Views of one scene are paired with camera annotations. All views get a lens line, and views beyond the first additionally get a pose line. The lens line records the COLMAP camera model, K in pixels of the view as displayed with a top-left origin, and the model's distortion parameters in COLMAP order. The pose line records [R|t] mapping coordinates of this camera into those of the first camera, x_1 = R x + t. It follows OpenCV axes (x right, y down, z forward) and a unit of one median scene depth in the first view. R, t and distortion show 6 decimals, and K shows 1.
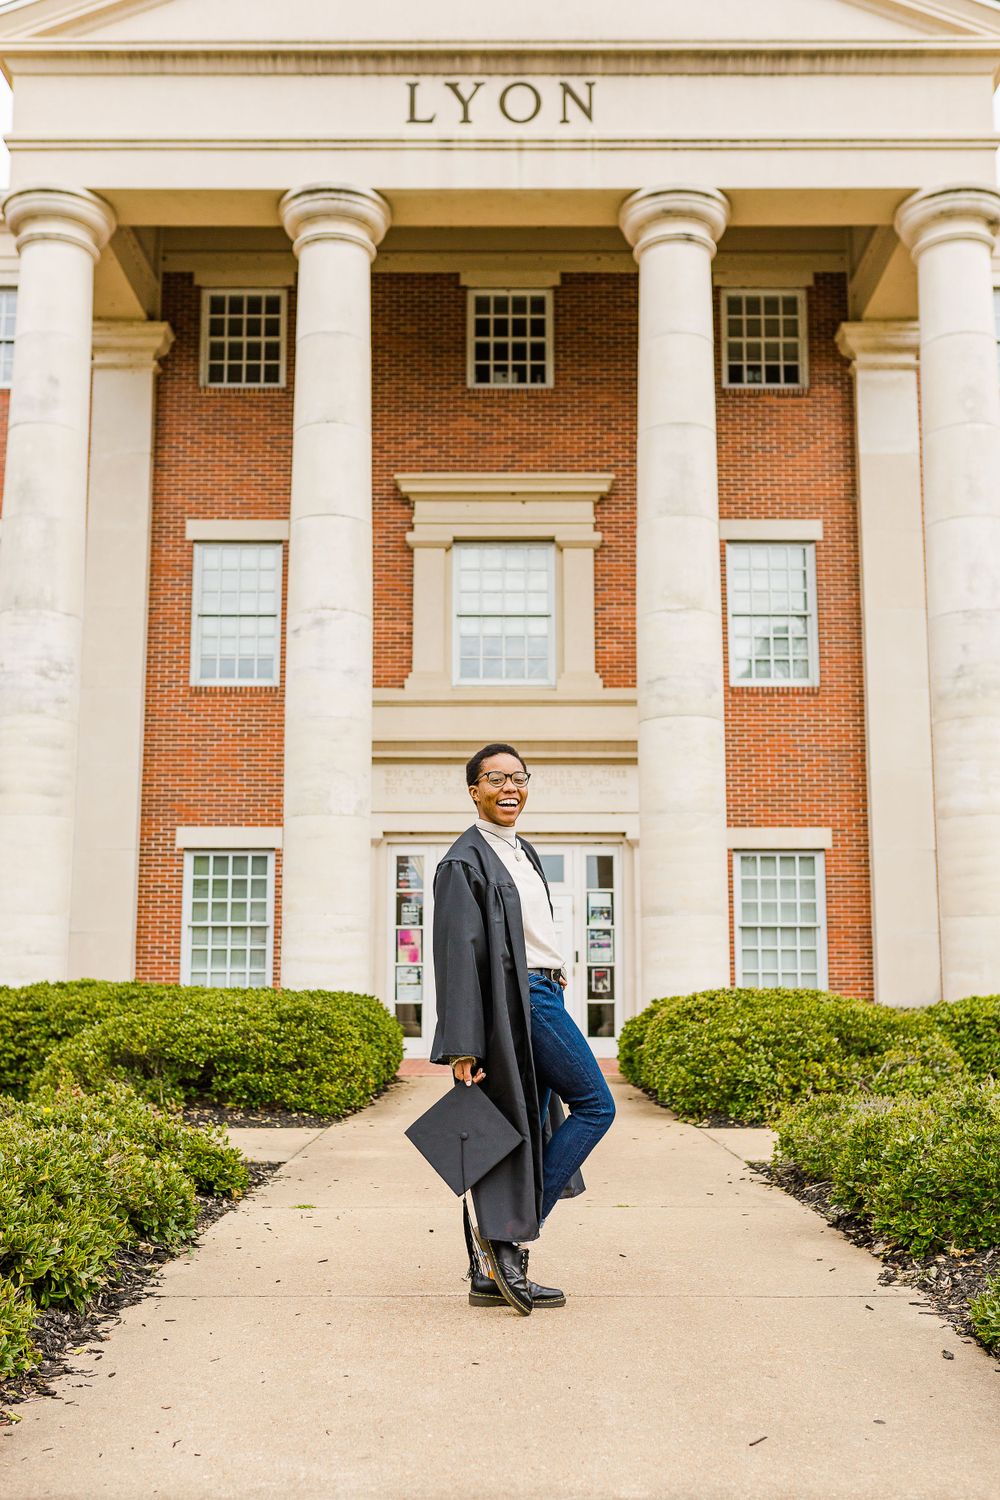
lens RADIAL K [[1517.9, 0, 499.5], [0, 1517.9, 803.3], [0, 0, 1]] dist [-0.002298, 0.000062]
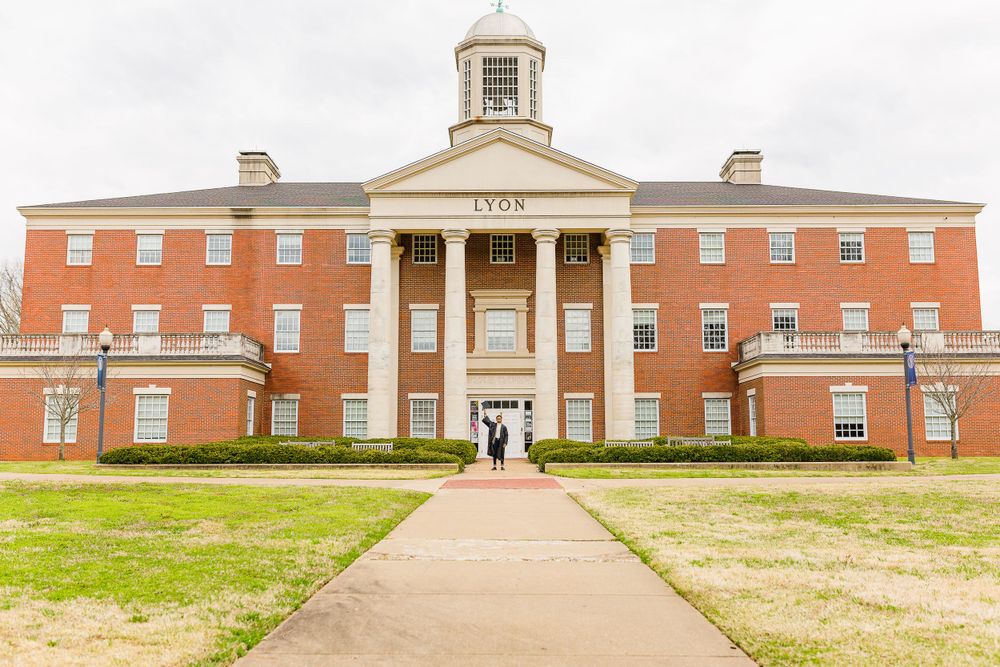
lens RADIAL K [[948.1, 0, 500.0], [0, 948.1, 333.5], [0, 0, 1]] dist [-0.001418, -0.006298]
pose [[0.999992, -0.003445, -0.002156, 0.006183], [0.003476, 0.999886, 0.014661, -0.171638], [0.002105, -0.014668, 0.999890, -1.335268]]
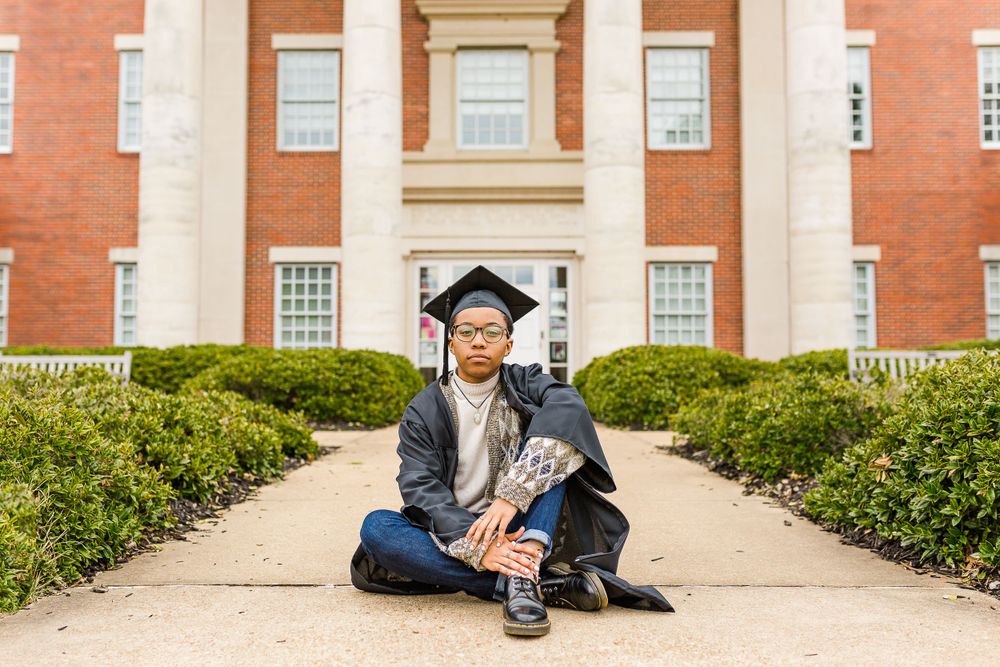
lens RADIAL K [[1030.6, 0, 475.4], [0, 1030.6, 333.7], [0, 0, 1]] dist [0.000835, 0.002266]
pose [[0.999883, -0.001771, -0.015196, 0.001434], [0.003007, 0.996650, 0.081733, 0.019923], [0.015001, -0.081769, 0.996538, 0.002049]]
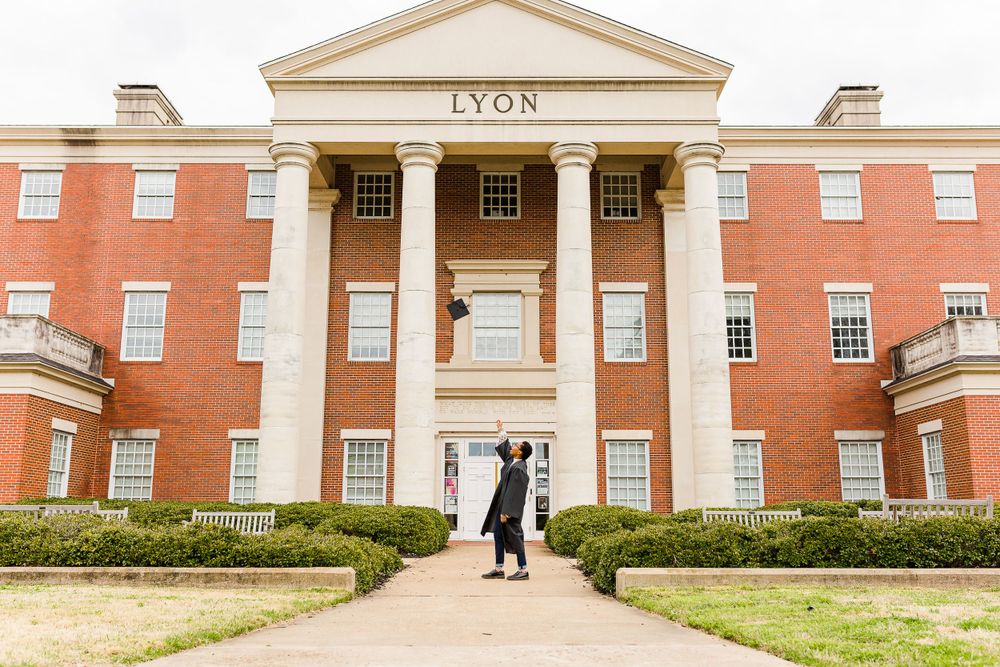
lens RADIAL K [[948.1, 0, 500.0], [0, 948.1, 333.5], [0, 0, 1]] dist [-0.001418, -0.006298]
pose [[0.999993, 0.001122, -0.003650, 0.013893], [-0.001351, 0.997978, -0.063550, -0.036691], [0.003571, 0.063555, 0.997972, -0.353469]]
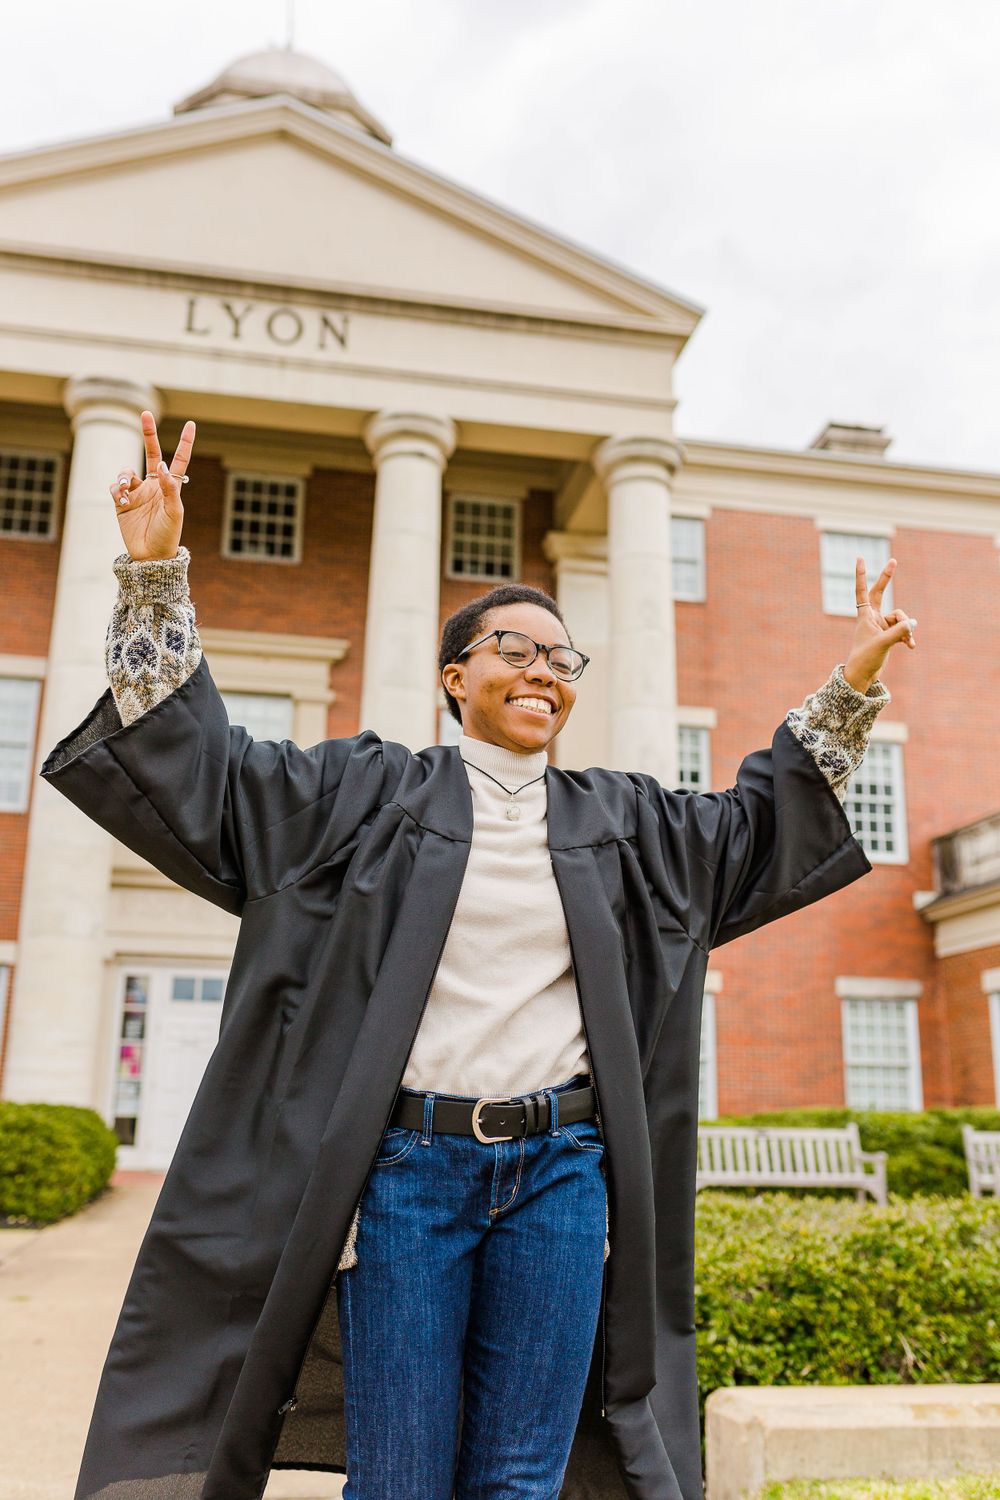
lens RADIAL K [[1422.1, 0, 500.0], [0, 1422.1, 750.0], [0, 0, 1]] dist [-0.001418, -0.006298]
pose [[0.981550, 0.067509, 0.178894, 0.002387], [-0.045209, 0.991009, -0.125925, -0.009444], [-0.185787, 0.115514, 0.975777, -0.058033]]
